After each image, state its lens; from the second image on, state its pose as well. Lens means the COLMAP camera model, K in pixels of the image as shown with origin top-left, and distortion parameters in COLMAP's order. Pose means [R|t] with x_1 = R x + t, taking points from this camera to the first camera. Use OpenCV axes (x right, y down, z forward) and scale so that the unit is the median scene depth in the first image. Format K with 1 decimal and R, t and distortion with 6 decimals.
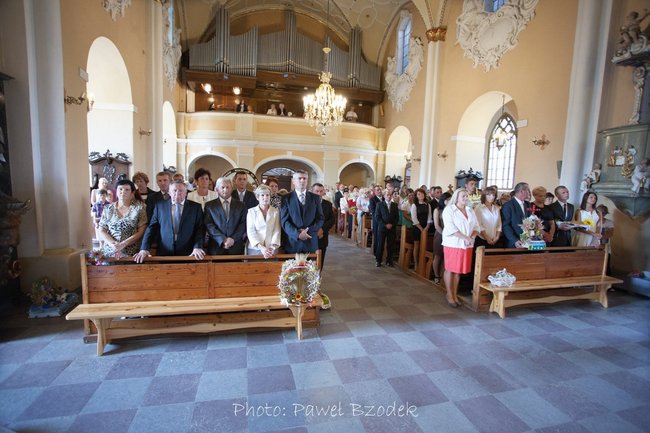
lens RADIAL K [[318.0, 0, 323.8], [0, 318.0, 218.6], [0, 0, 1]] dist [-0.059473, 0.022183]
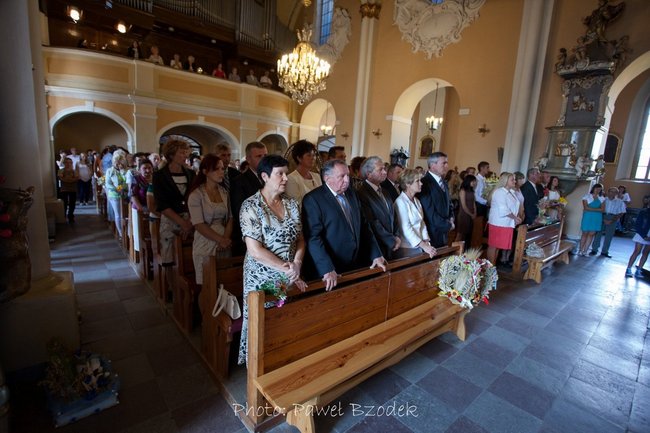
lens RADIAL K [[318.0, 0, 325.0], [0, 318.0, 218.6], [0, 0, 1]] dist [-0.059473, 0.022183]
pose [[0.891475, -0.054694, 0.449756, -0.223837], [0.014061, 0.995548, 0.093197, -0.017107], [-0.452851, -0.076759, 0.888276, 0.108077]]
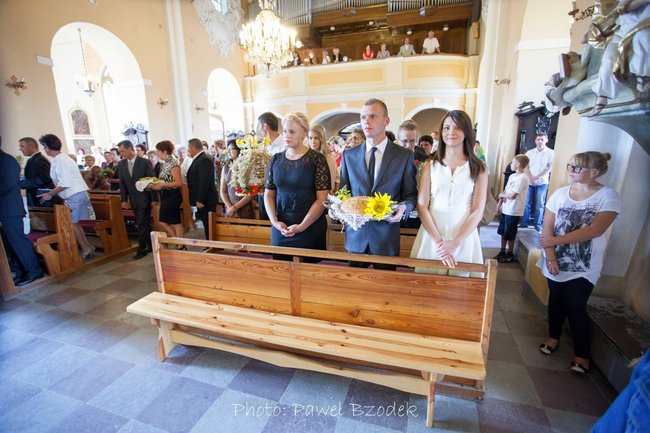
lens RADIAL K [[318.0, 0, 325.7], [0, 318.0, 220.7], [0, 0, 1]] dist [-0.059473, 0.022183]
pose [[0.844797, 0.077417, -0.529458, 0.369261], [-0.006960, 0.990985, 0.133795, -0.007346], [0.535042, -0.109344, 0.837719, 0.227209]]
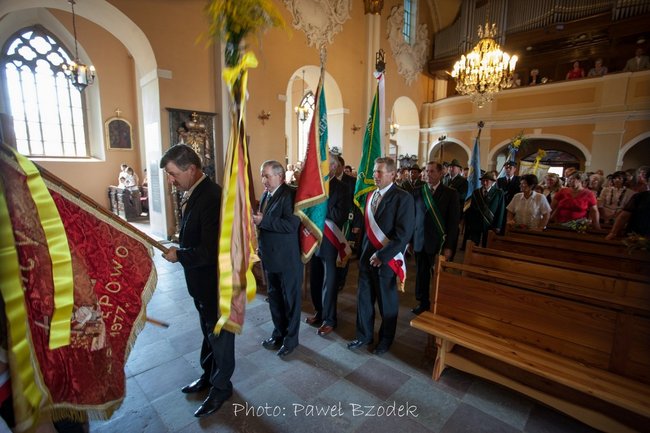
lens RADIAL K [[318.0, 0, 323.0], [0, 318.0, 220.6], [0, 0, 1]] dist [-0.059473, 0.022183]
pose [[0.528234, 0.115761, -0.841171, 0.309772], [-0.082842, 0.992963, 0.084628, -0.007391], [0.845048, 0.024981, 0.534106, 0.157374]]
